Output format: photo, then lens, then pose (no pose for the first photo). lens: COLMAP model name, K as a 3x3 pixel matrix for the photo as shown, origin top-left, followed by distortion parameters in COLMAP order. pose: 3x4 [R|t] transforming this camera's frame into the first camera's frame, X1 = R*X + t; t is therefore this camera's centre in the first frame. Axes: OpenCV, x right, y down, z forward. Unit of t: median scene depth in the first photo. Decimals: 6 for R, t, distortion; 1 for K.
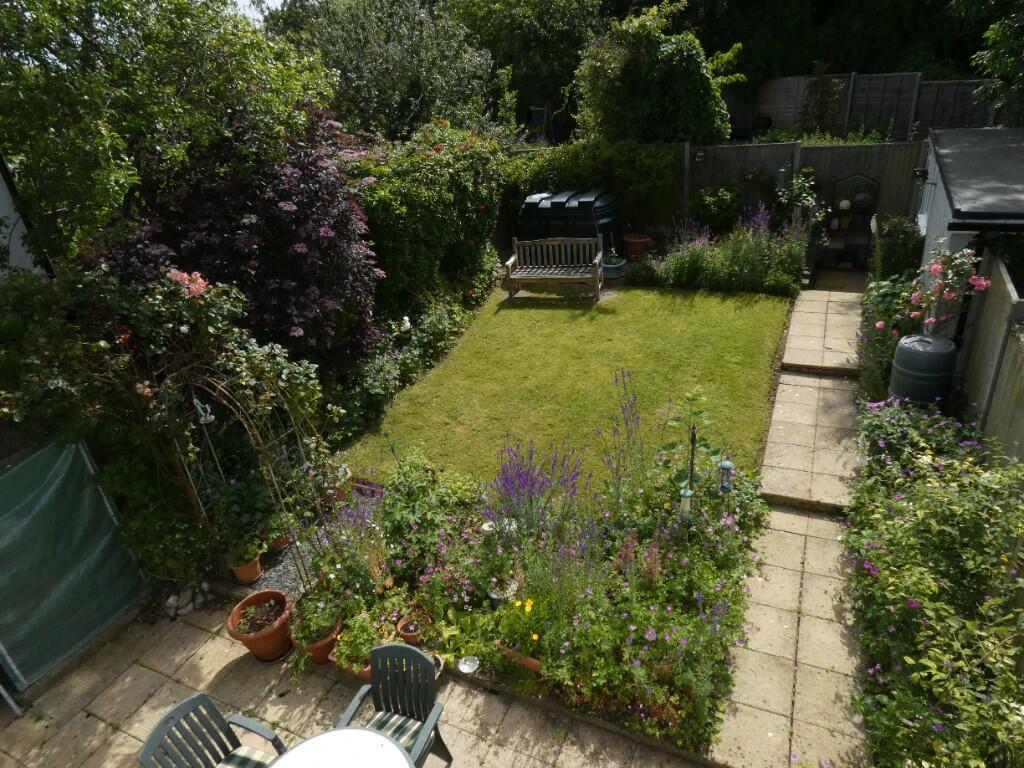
lens RADIAL K [[617.4, 0, 512.0], [0, 617.4, 384.0], [0, 0, 1]] dist [-0.000542, -0.000845]
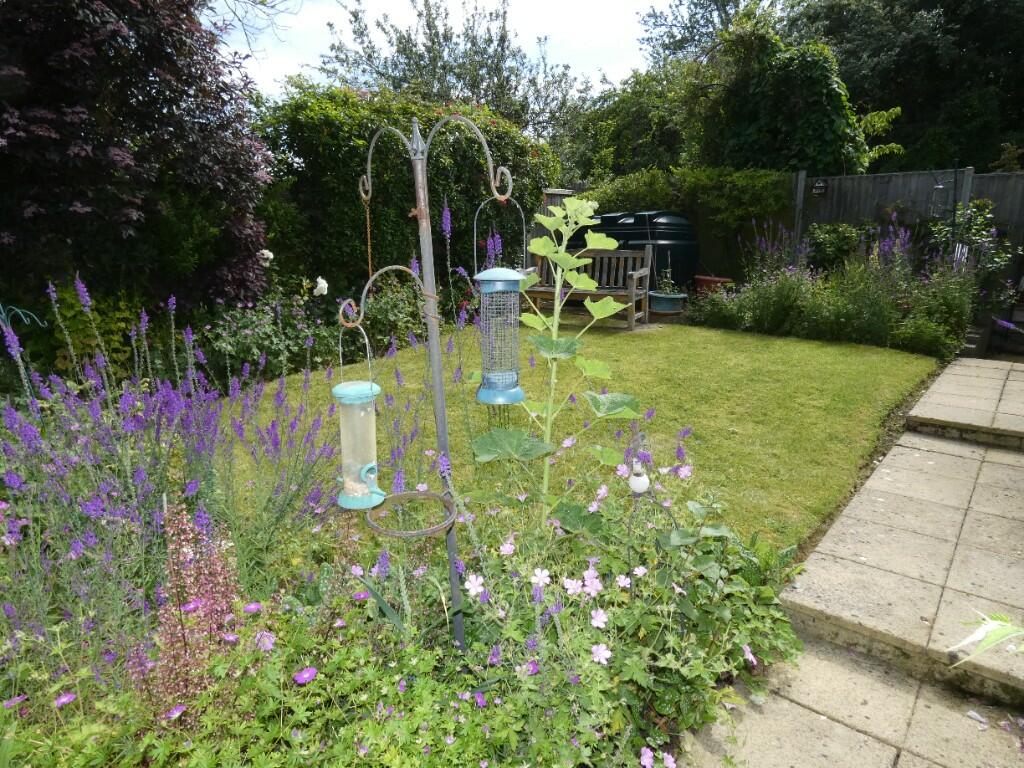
lens RADIAL K [[617.4, 0, 512.0], [0, 617.4, 384.0], [0, 0, 1]] dist [-0.000542, -0.000845]
pose [[0.961871, 0.154729, -0.225527, 0.184576], [-0.203290, 0.956097, -0.211074, 0.098129], [0.182966, 0.248874, 0.951097, 0.347968]]
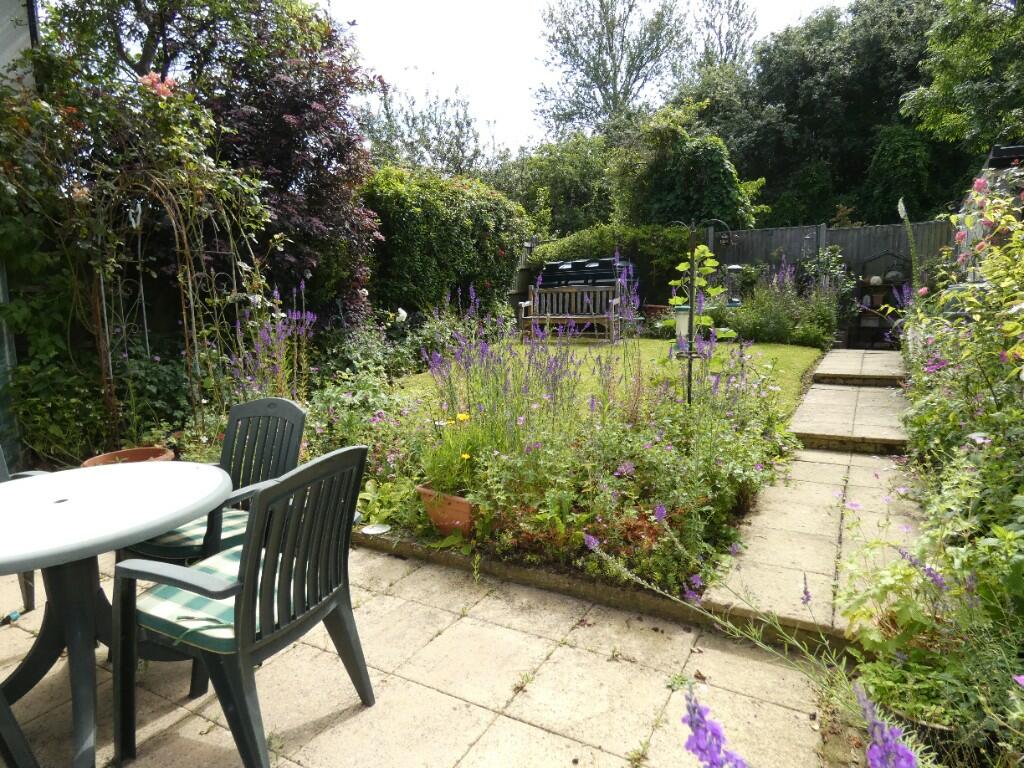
lens RADIAL K [[617.4, 0, 512.0], [0, 617.4, 384.0], [0, 0, 1]] dist [-0.000542, -0.000845]
pose [[0.993984, 0.085588, -0.068340, 0.059087], [-0.102831, 0.944070, -0.313302, 0.243371], [0.037703, 0.318445, 0.947191, 0.128598]]
